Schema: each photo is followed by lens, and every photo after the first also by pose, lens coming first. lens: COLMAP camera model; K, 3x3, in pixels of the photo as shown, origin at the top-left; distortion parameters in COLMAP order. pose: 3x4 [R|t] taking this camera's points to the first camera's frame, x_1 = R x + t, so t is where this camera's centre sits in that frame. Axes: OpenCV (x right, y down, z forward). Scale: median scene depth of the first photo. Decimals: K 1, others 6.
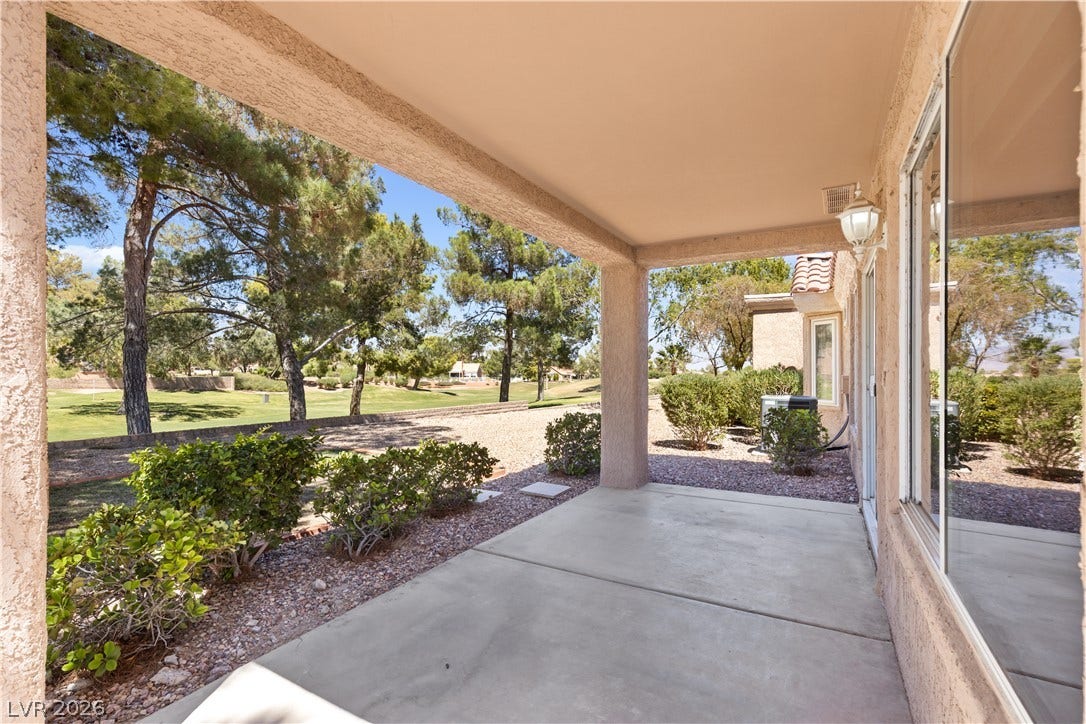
lens RADIAL K [[488.6, 0, 547.8], [0, 488.6, 366.9], [0, 0, 1]] dist [0.001779, 0.000347]
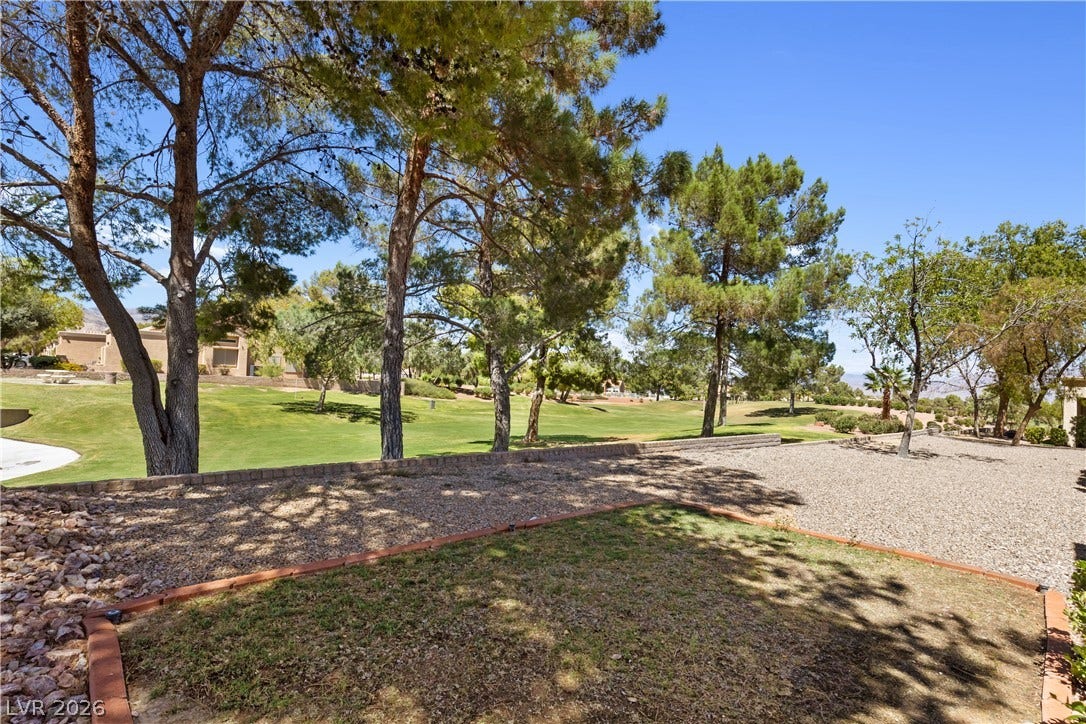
lens RADIAL K [[495.2, 0, 546.4], [0, 495.2, 362.1], [0, 0, 1]] dist [0.004688, -0.000107]
pose [[0.966721, 0.034058, -0.253555, -0.094565], [-0.043561, 0.998539, -0.031961, -0.002688], [0.252096, 0.041942, 0.966793, 0.052976]]
